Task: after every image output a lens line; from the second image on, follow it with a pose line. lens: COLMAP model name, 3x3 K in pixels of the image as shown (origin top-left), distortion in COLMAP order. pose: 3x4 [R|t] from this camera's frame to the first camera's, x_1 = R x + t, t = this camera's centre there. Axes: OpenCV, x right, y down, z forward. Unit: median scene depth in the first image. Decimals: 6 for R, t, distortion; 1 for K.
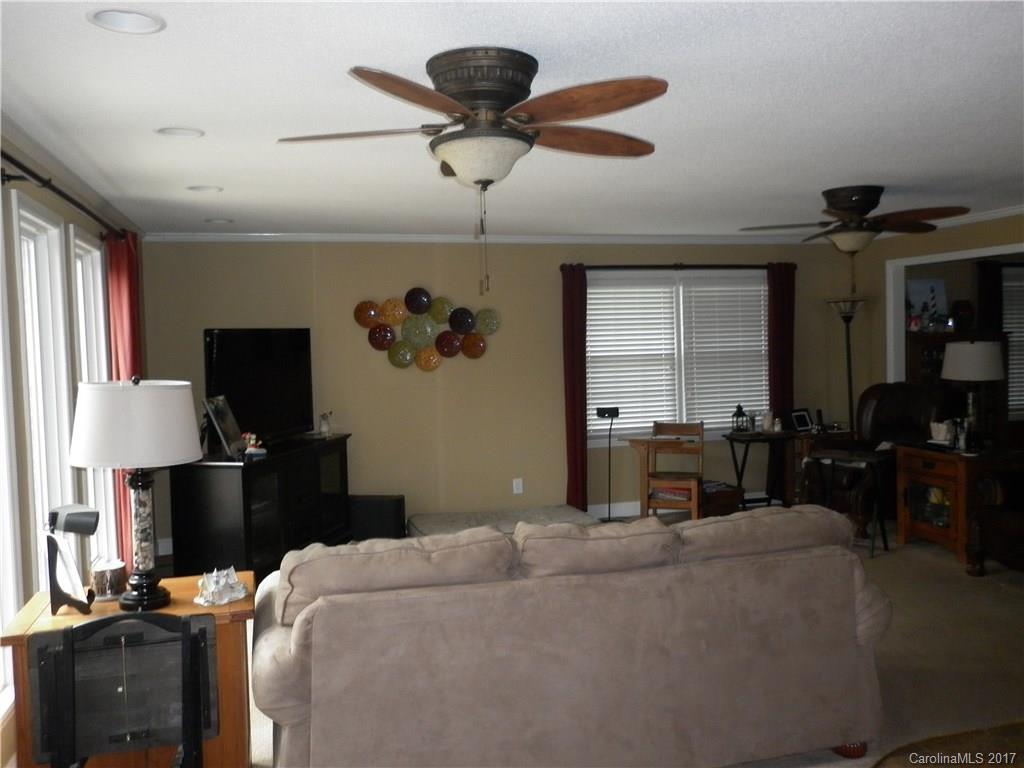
lens RADIAL K [[872.0, 0, 512.0], [0, 872.0, 384.0], [0, 0, 1]] dist [0.016368, 0.009106]
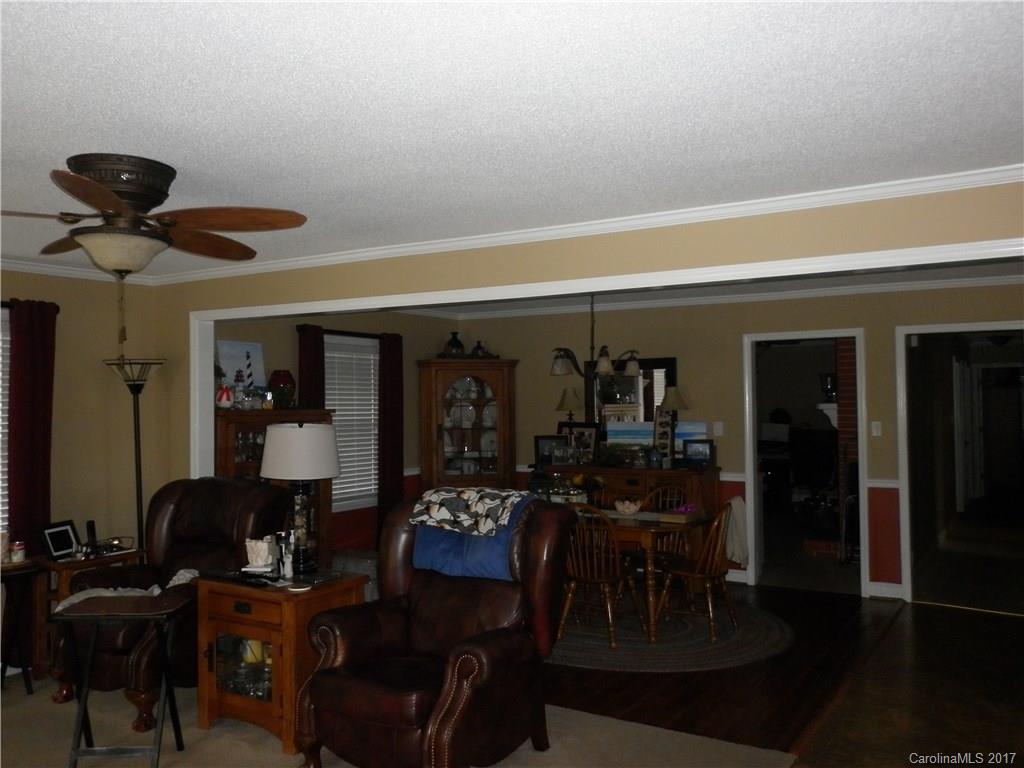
lens RADIAL K [[872.0, 0, 512.0], [0, 872.0, 384.0], [0, 0, 1]] dist [0.016368, 0.009106]
pose [[0.737210, 0.033471, 0.674834, 0.136545], [0.022979, 0.996953, -0.074550, -0.019050], [-0.675273, 0.070466, 0.734194, 0.287307]]
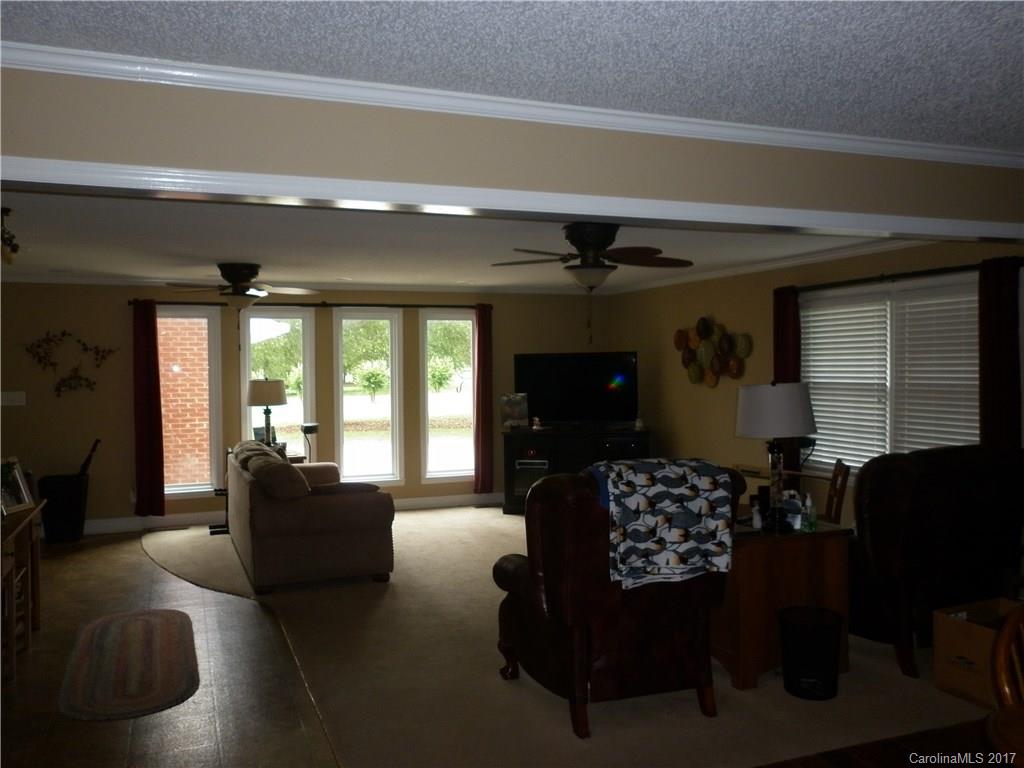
lens RADIAL K [[872.0, 0, 512.0], [0, 872.0, 384.0], [0, 0, 1]] dist [0.016368, 0.009106]
pose [[0.104849, 0.049091, -0.993276, 0.998501], [-0.042182, 0.998102, 0.044877, -0.058438], [0.993593, 0.037193, 0.106721, 0.576753]]
